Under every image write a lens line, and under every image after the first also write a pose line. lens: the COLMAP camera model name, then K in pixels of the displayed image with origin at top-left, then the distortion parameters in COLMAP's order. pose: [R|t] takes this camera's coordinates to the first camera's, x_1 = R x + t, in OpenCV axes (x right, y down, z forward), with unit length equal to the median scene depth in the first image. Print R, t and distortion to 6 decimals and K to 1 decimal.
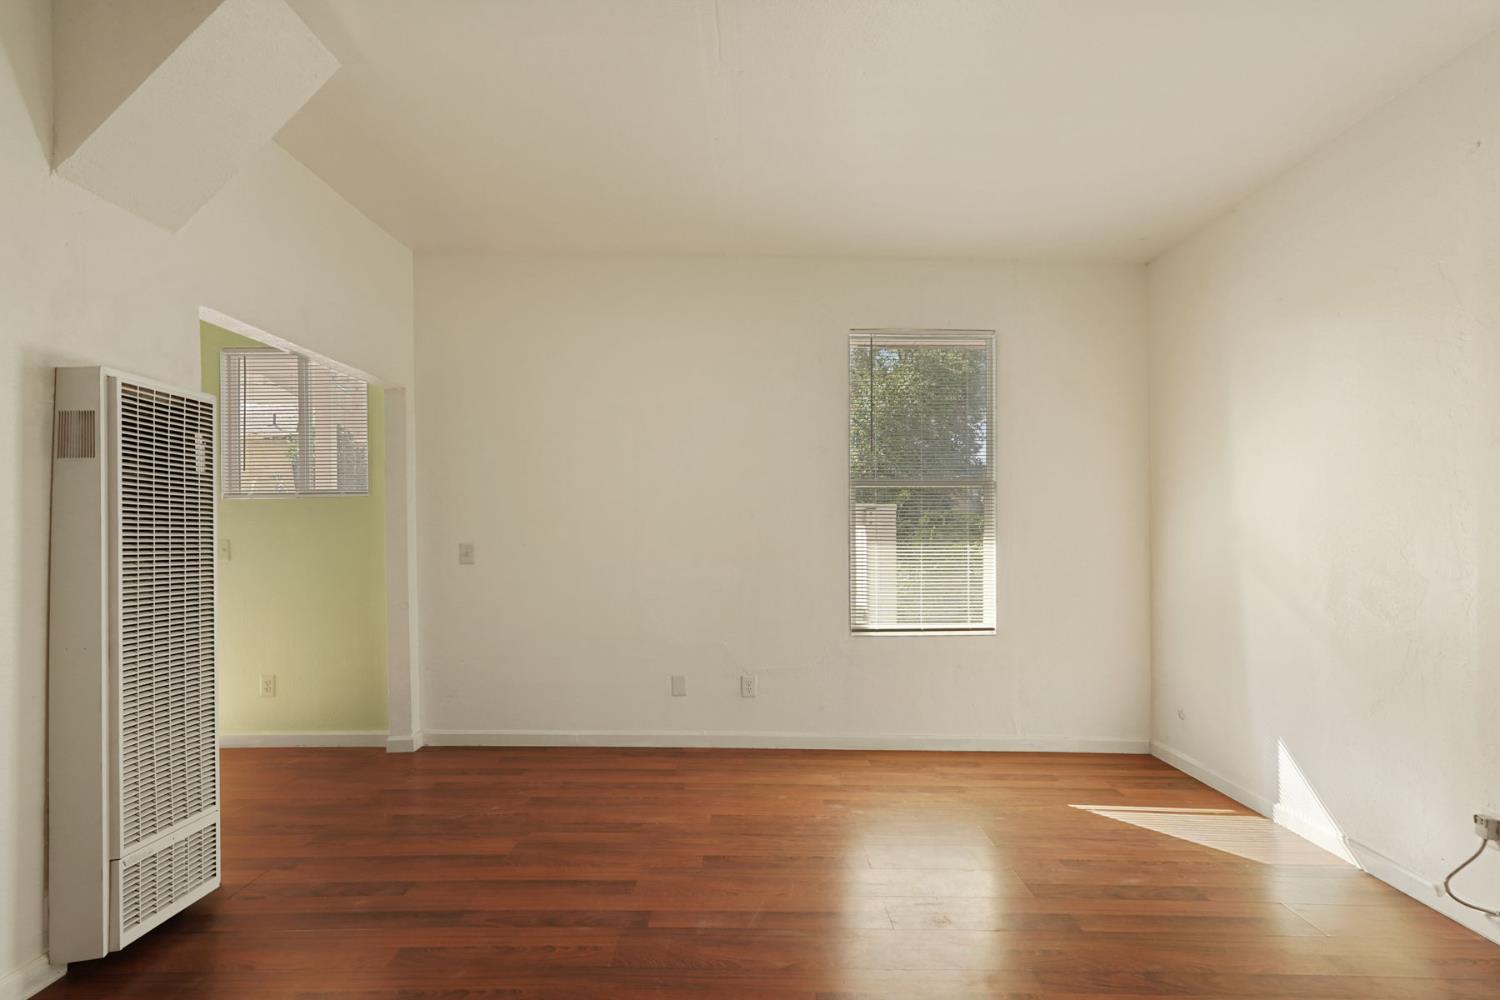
lens RADIAL K [[669.3, 0, 763.0], [0, 669.3, 531.8], [0, 0, 1]] dist [-0.008336, 0.005523]
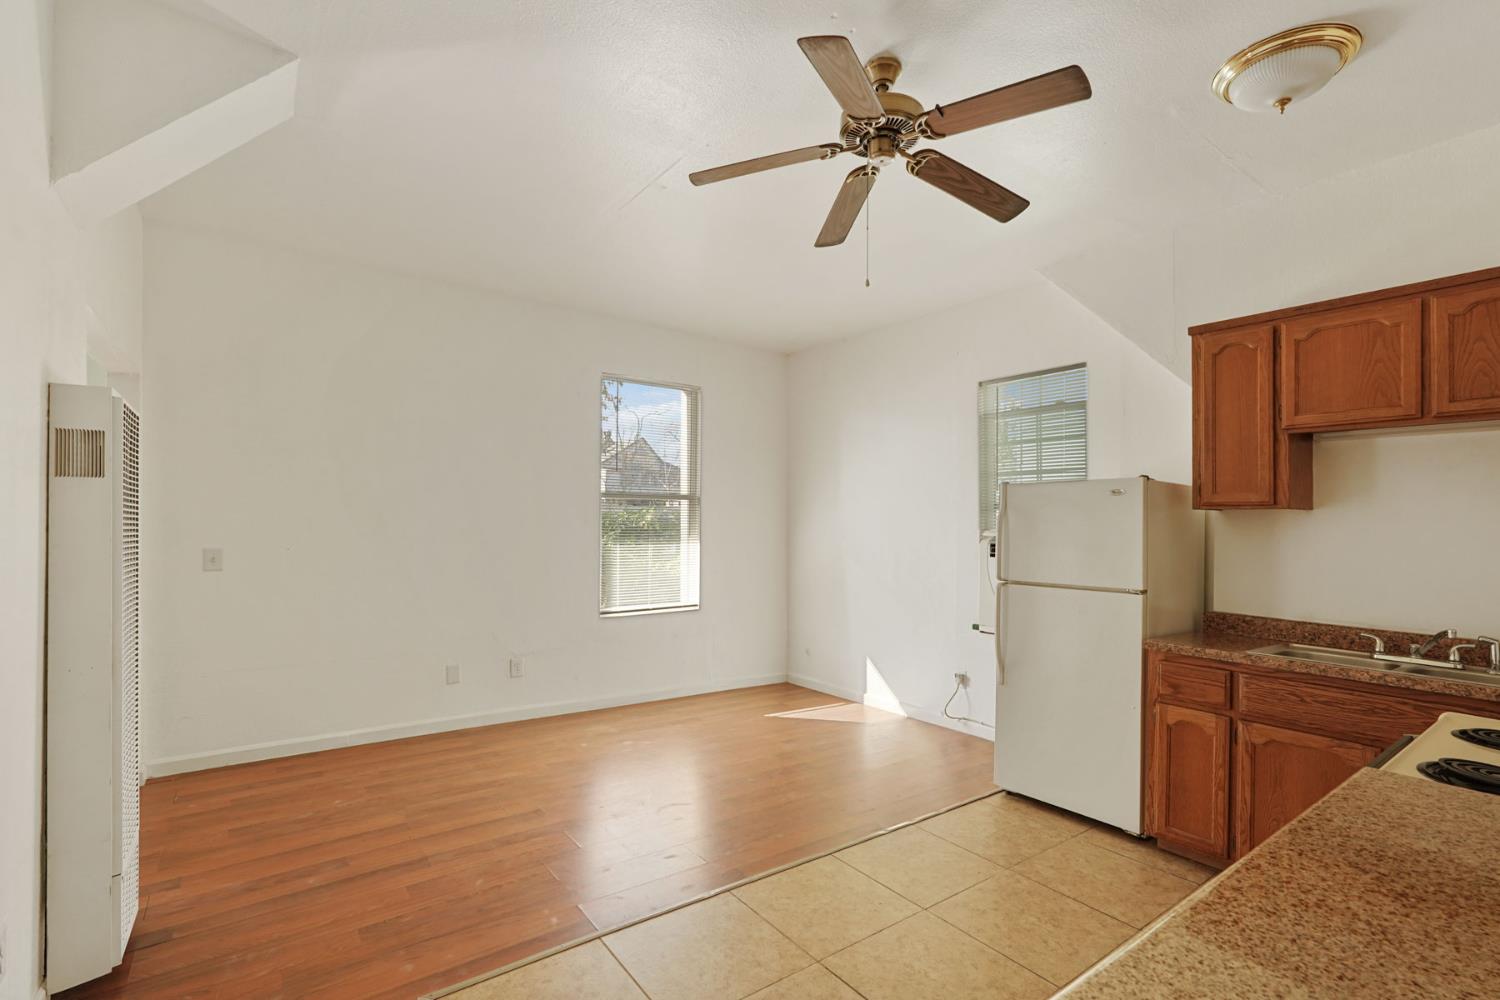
lens RADIAL K [[669.3, 0, 753.8], [0, 669.3, 514.9], [0, 0, 1]] dist [-0.008336, 0.005523]
pose [[0.809094, 0.016430, 0.587449, -0.437734], [-0.011488, 0.999860, -0.012143, -0.029787], [-0.587567, 0.003076, 0.809170, -0.213188]]
